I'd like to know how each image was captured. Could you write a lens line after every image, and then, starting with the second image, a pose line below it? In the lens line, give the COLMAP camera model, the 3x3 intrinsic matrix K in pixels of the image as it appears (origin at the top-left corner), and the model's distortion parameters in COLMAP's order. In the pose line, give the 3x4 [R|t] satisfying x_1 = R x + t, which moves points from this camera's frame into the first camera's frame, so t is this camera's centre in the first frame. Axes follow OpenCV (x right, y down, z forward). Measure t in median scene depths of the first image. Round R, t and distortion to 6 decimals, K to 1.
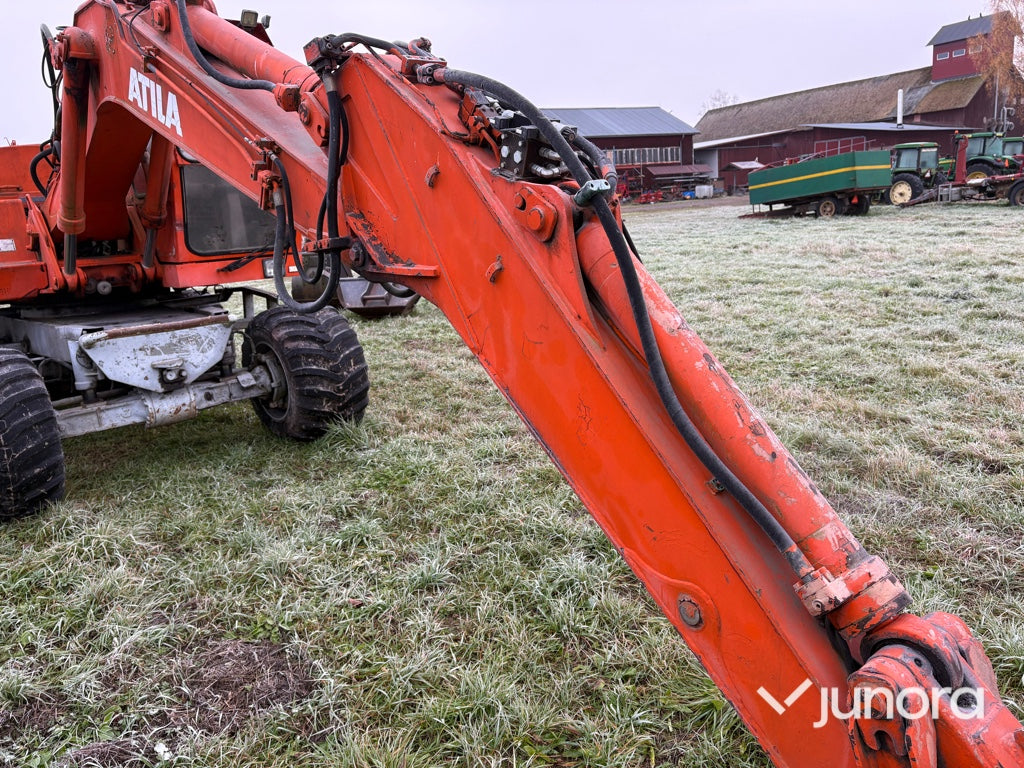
lens RADIAL K [[773.4, 0, 504.0], [0, 773.4, 391.9], [0, 0, 1]] dist [0.056062, -0.053977]
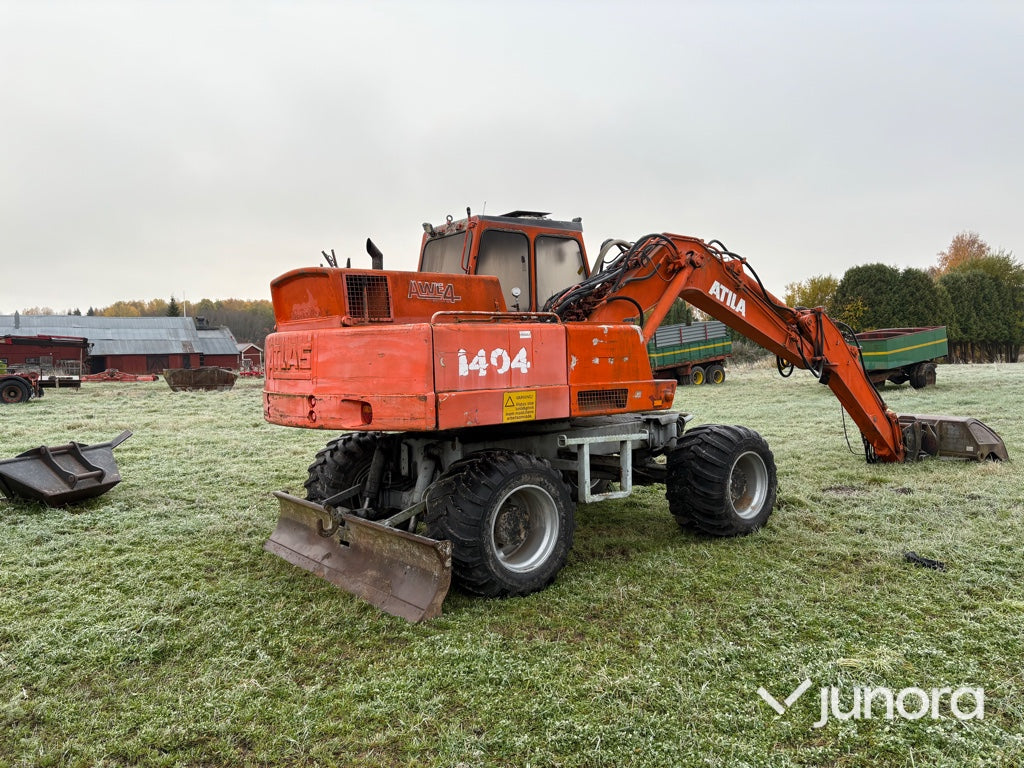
lens RADIAL K [[773.4, 0, 510.0], [0, 773.4, 382.4], [0, 0, 1]] dist [0.056062, -0.053977]
pose [[0.056334, 0.026634, 0.998057, -1.820673], [0.256355, 0.965745, -0.040241, -0.141840], [-0.964940, 0.258123, 0.047576, 1.050781]]
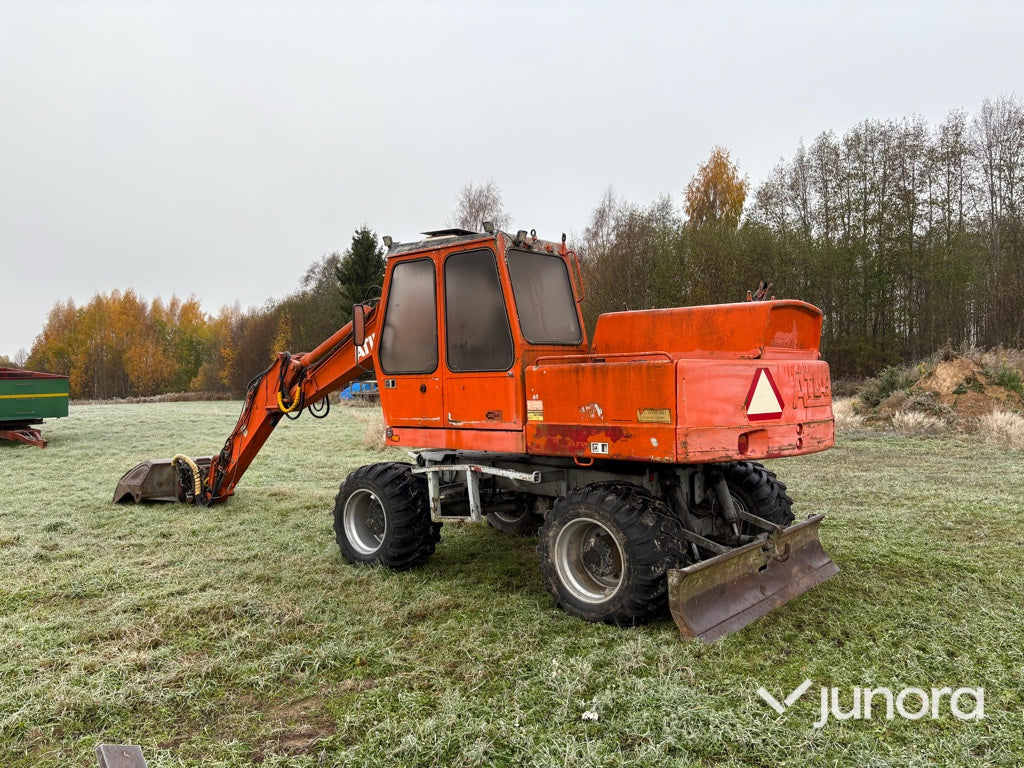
lens RADIAL K [[773.4, 0, 507.7], [0, 773.4, 381.8], [0, 0, 1]] dist [0.056062, -0.053977]
pose [[-0.987366, 0.078899, -0.137418, -0.310177], [0.043432, 0.968763, 0.244154, -0.557845], [0.152389, 0.235101, -0.959950, 2.285986]]
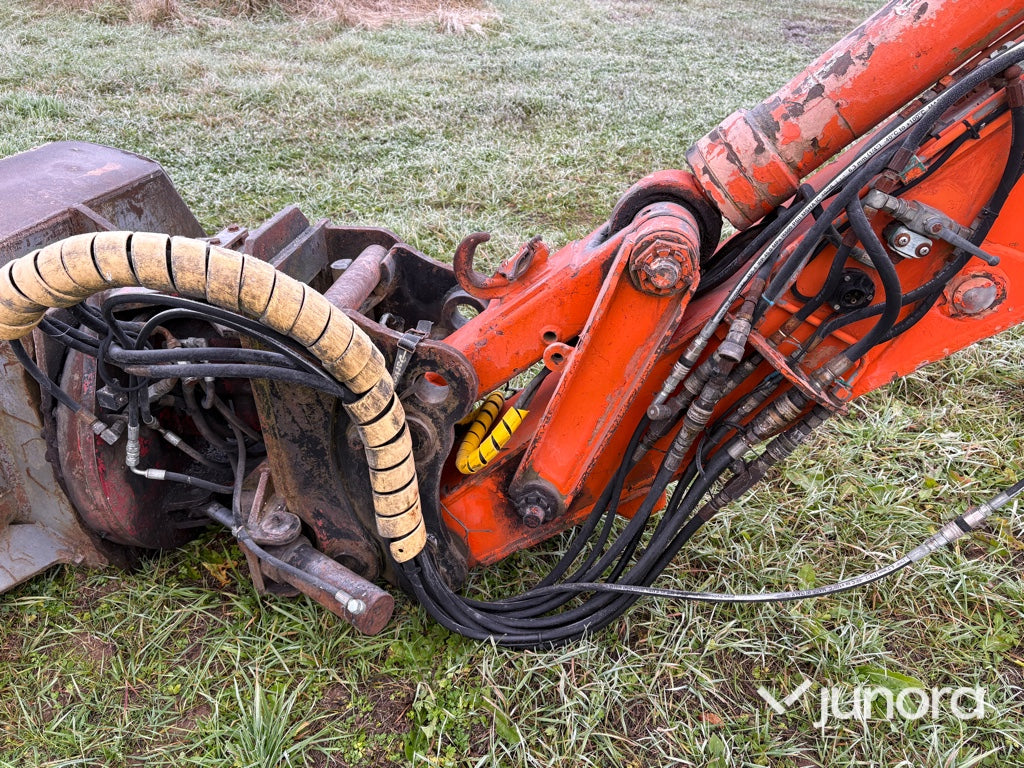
lens RADIAL K [[773.4, 0, 511.1], [0, 773.4, 383.7], [0, 0, 1]] dist [0.056062, -0.053977]
pose [[-0.741635, 0.373928, -0.556915, 0.326951], [-0.153721, 0.713391, 0.683698, -0.021093], [0.652952, 0.592664, -0.471596, 0.378684]]
